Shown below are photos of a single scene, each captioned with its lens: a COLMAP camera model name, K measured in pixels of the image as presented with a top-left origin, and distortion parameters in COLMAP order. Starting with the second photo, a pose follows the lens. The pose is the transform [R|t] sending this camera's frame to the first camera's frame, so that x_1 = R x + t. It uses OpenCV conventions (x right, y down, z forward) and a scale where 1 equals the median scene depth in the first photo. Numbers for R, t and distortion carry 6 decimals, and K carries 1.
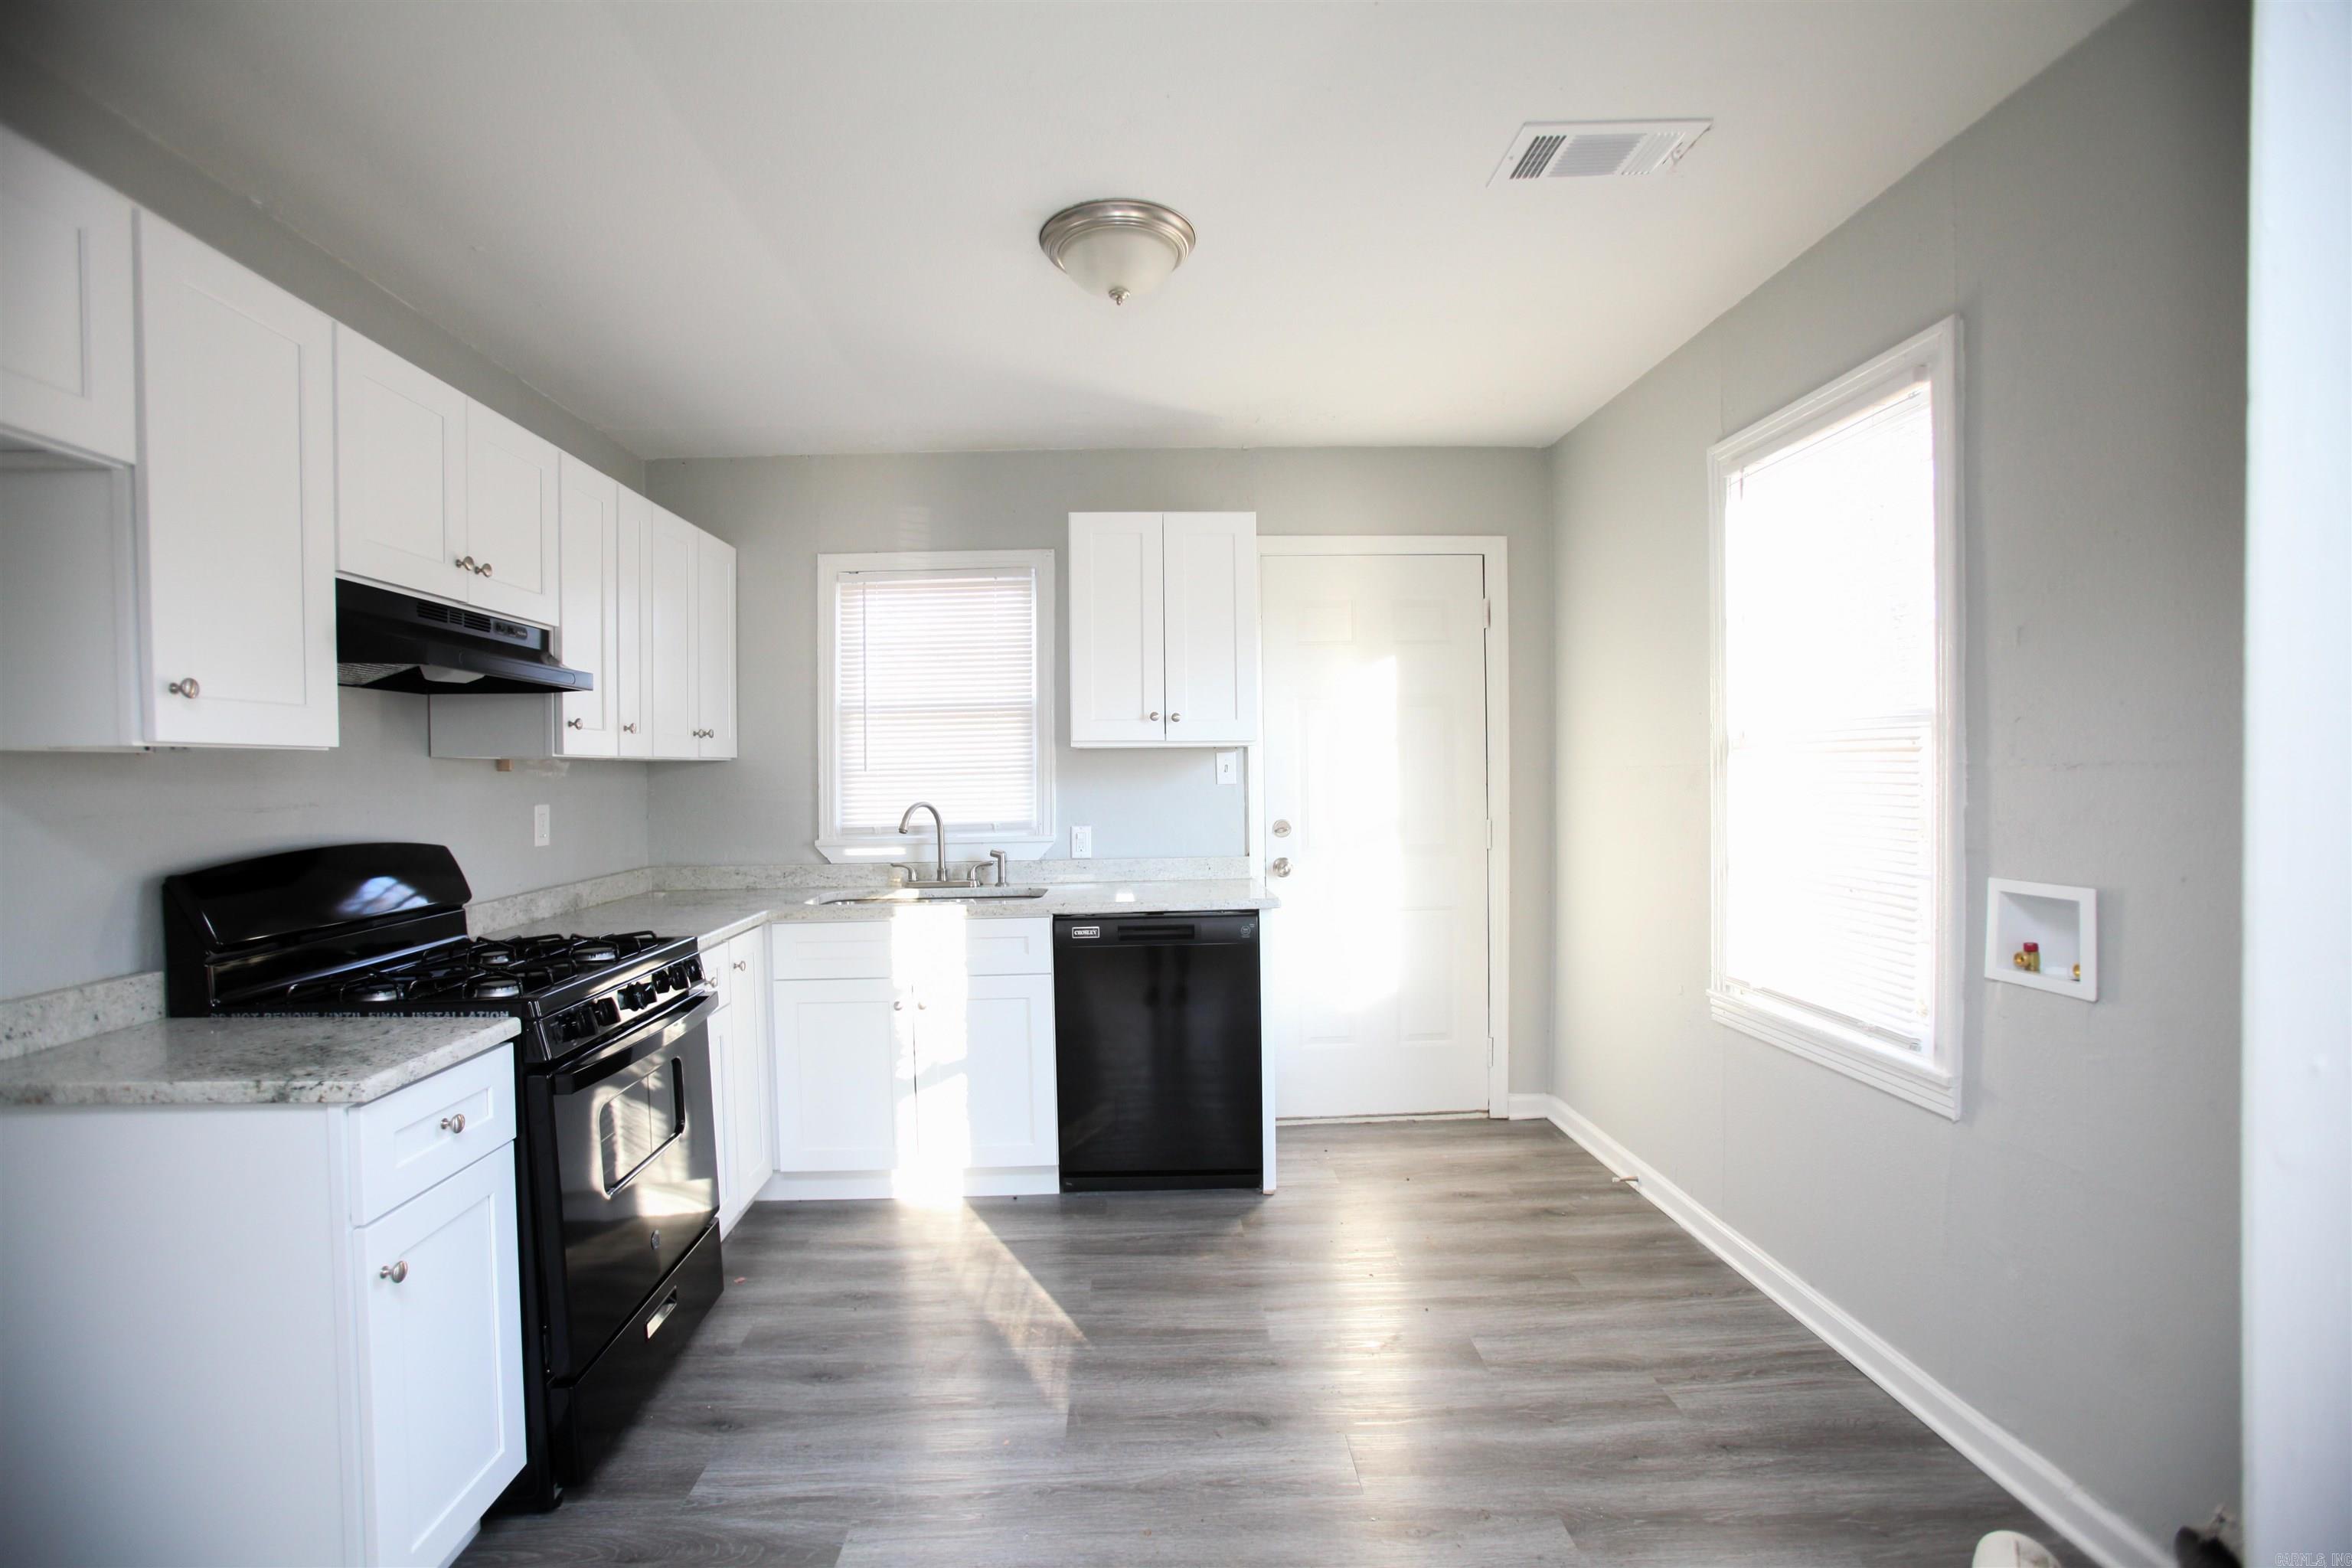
lens RADIAL K [[1095.5, 0, 1155.5], [0, 1095.5, 788.0], [0, 0, 1]] dist [-0.081275, 0.041190]
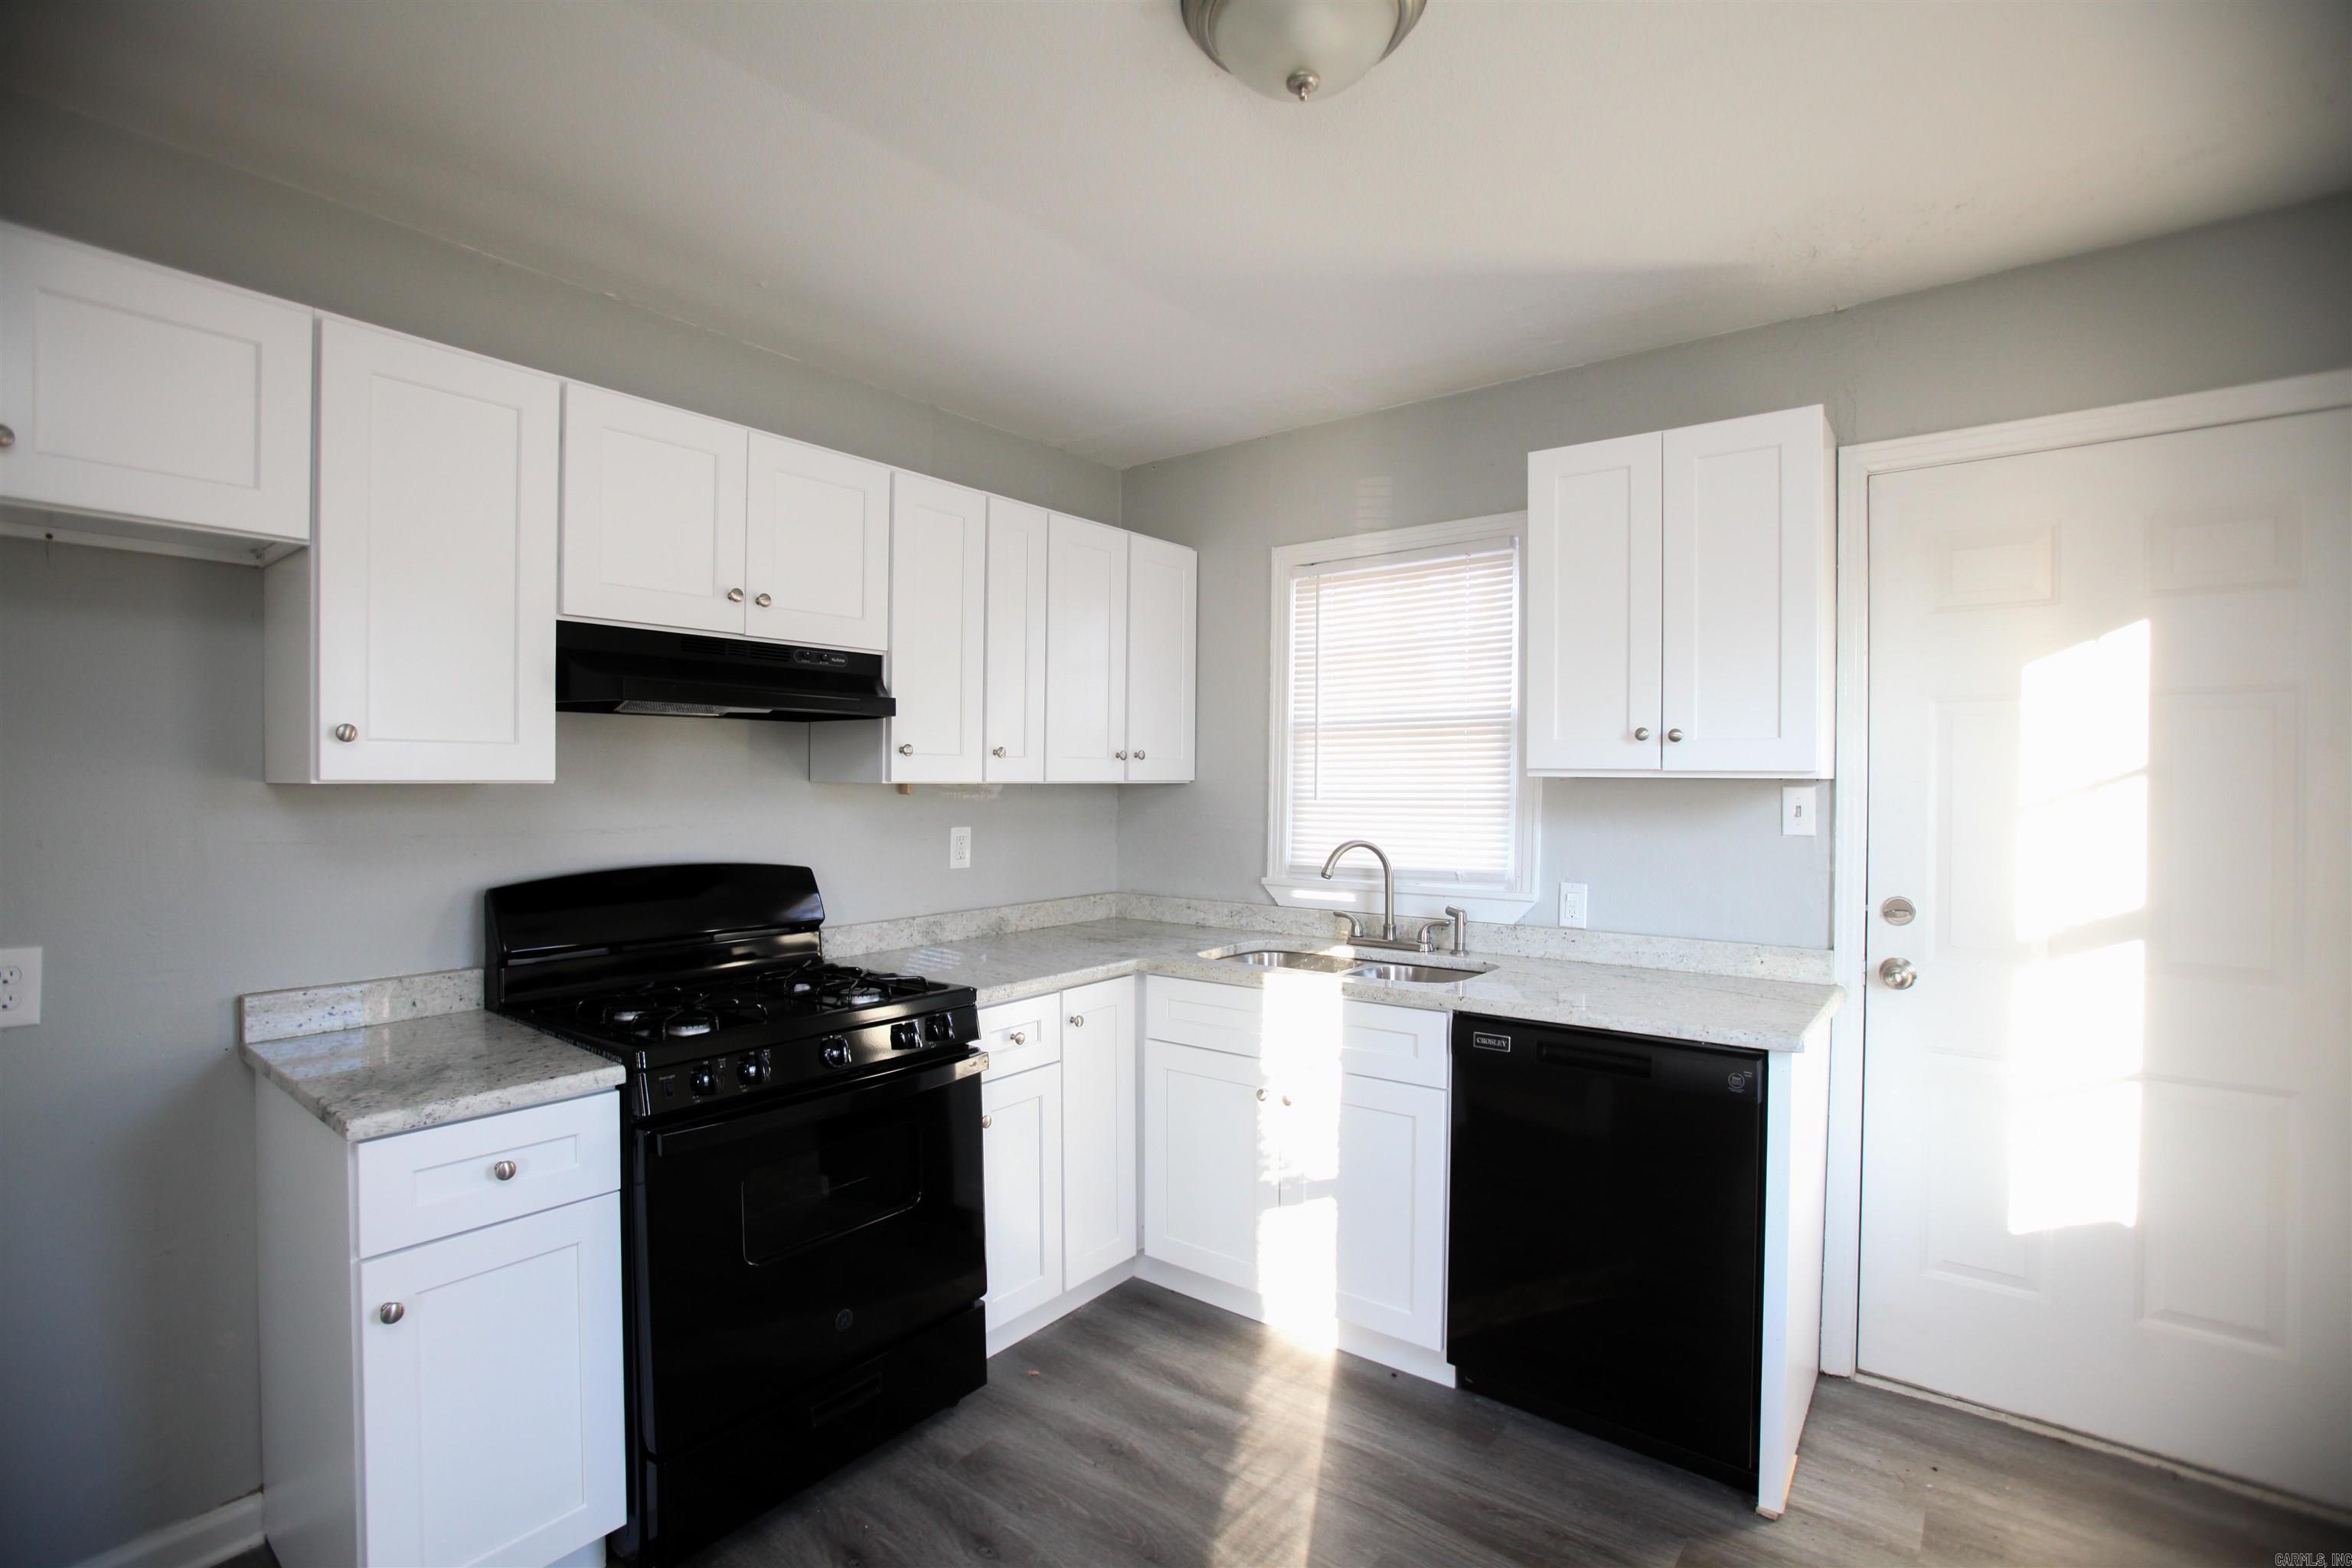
lens RADIAL K [[1095.5, 0, 1155.5], [0, 1095.5, 788.0], [0, 0, 1]] dist [-0.081275, 0.041190]
pose [[0.763890, 0.023351, -0.644924, 0.204406], [-0.026418, 0.999639, 0.004903, -0.027937], [0.644806, 0.013292, 0.764231, 0.303571]]
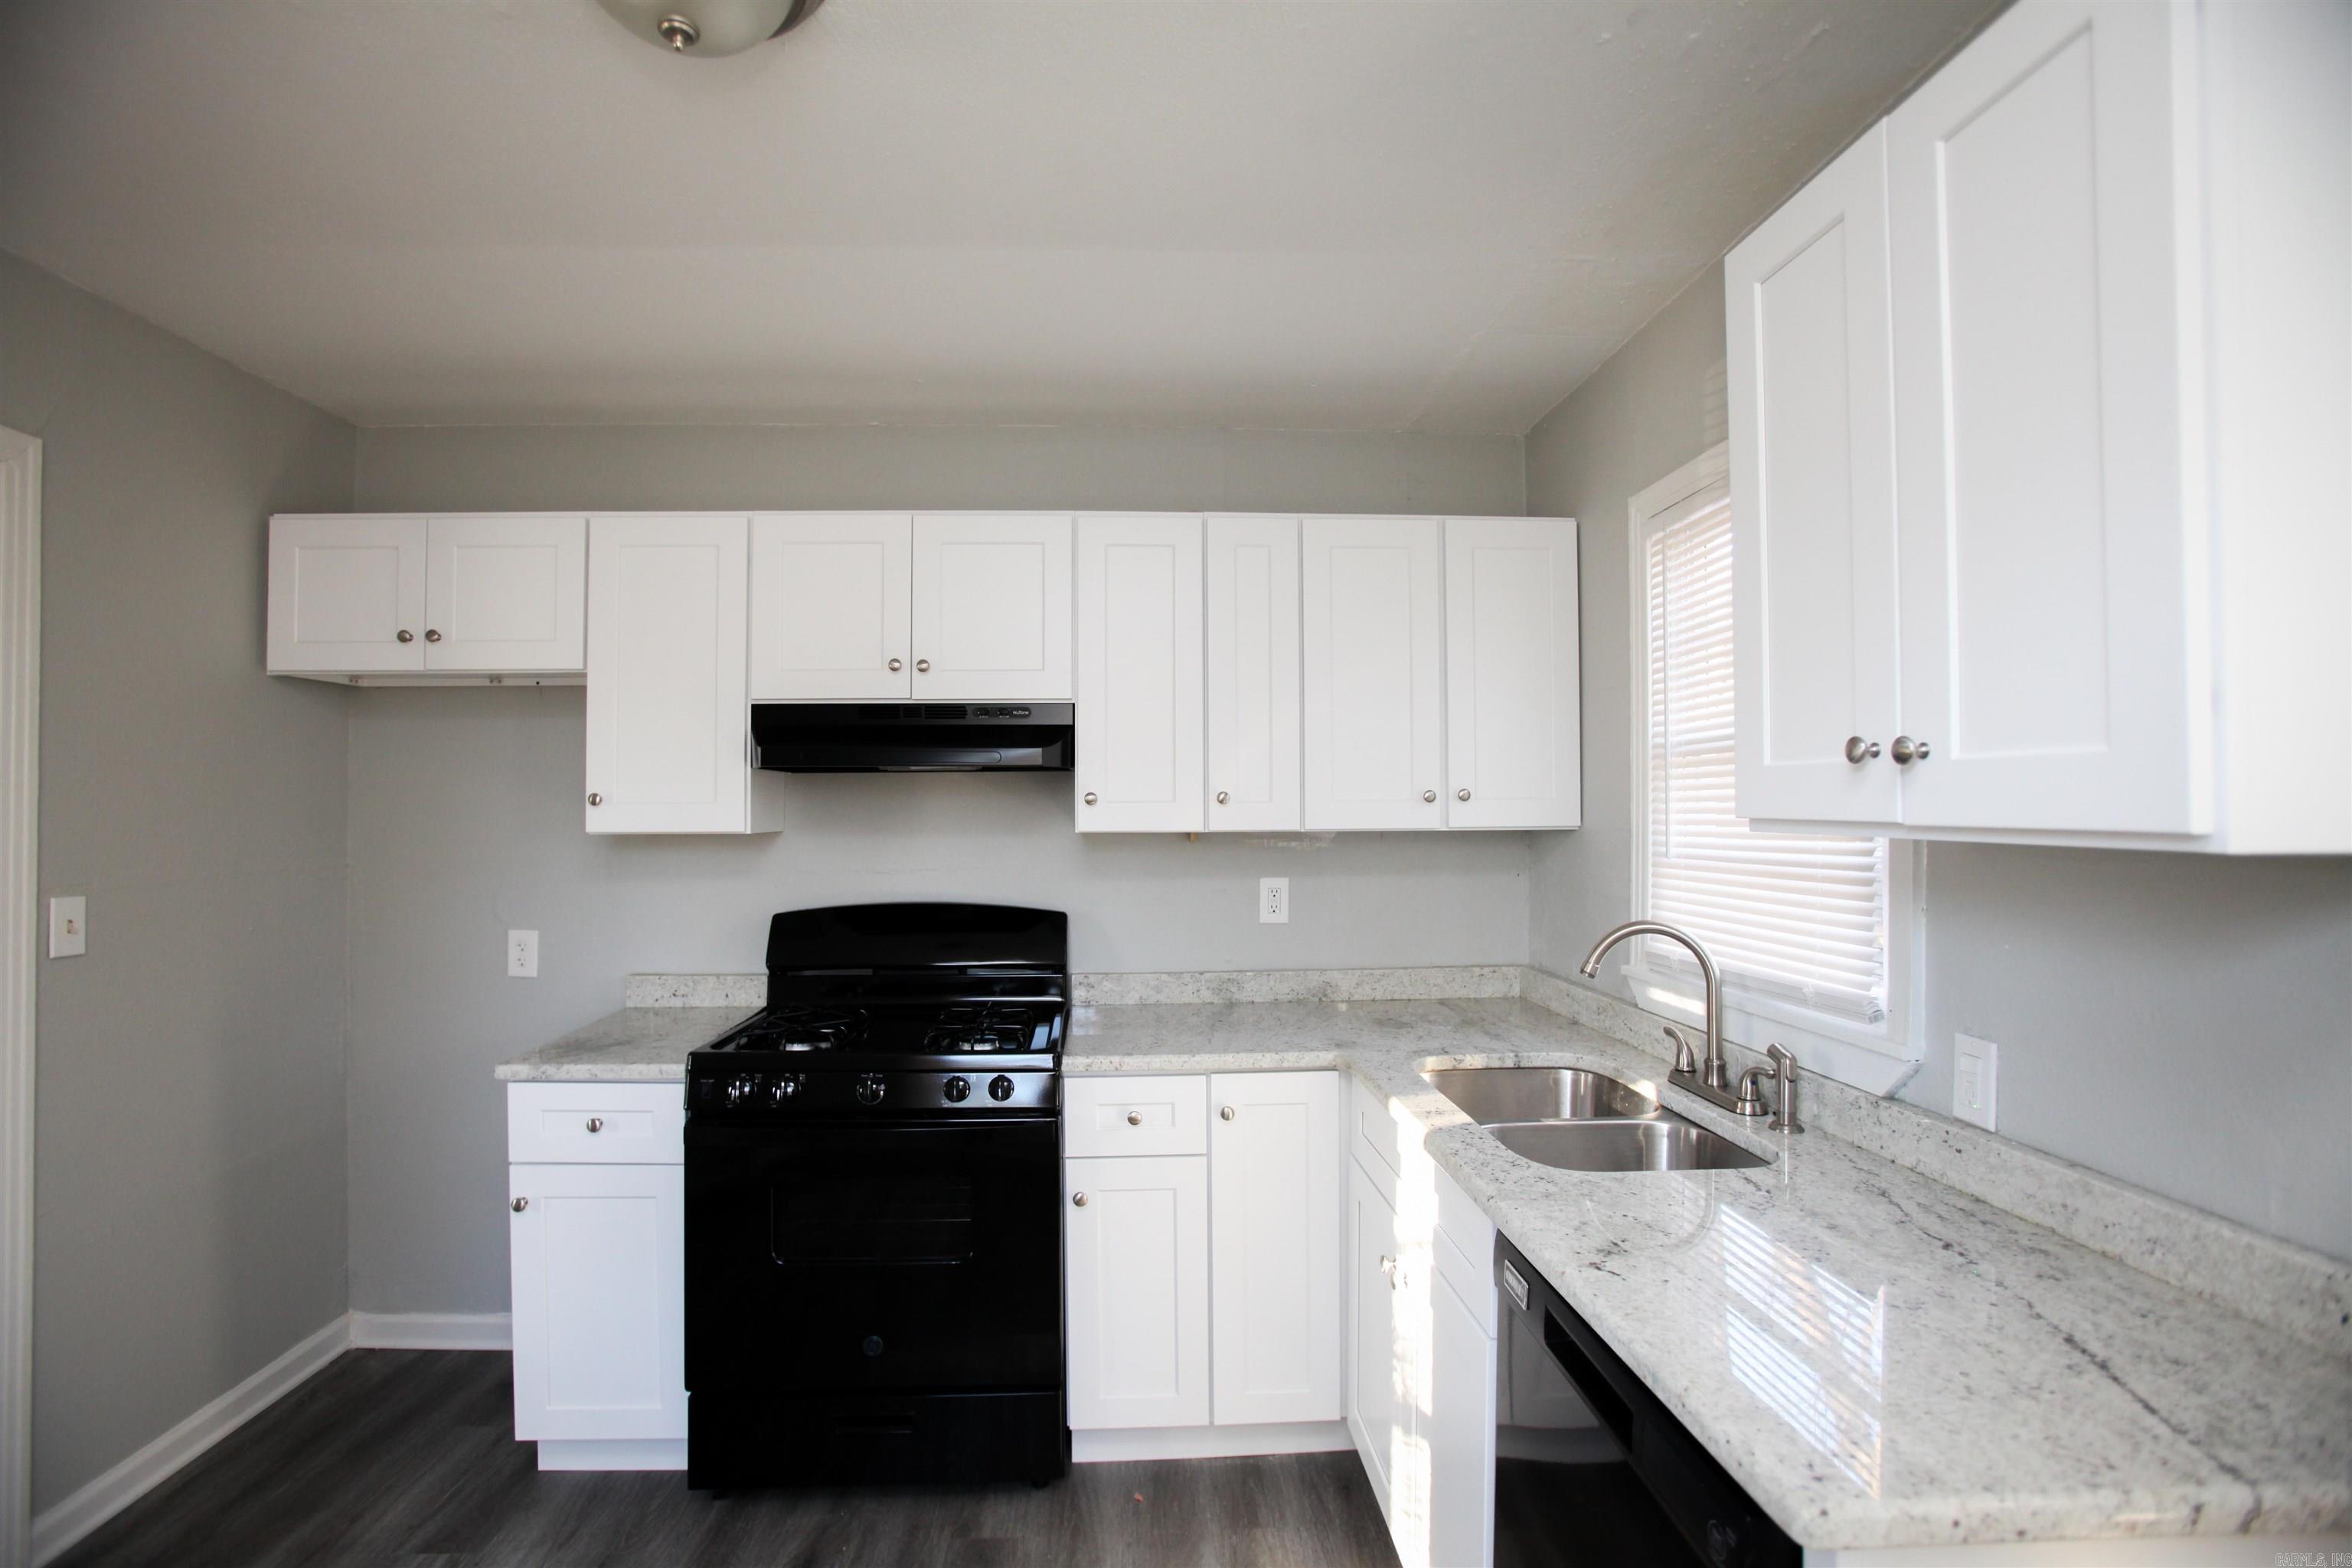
lens RADIAL K [[1095.5, 0, 1155.5], [0, 1095.5, 788.0], [0, 0, 1]] dist [-0.081275, 0.041190]
pose [[0.014185, -0.002438, -0.999896, 0.324352], [-0.013026, 0.999912, -0.002623, -0.051710], [0.999815, 0.013062, 0.014152, 0.802074]]
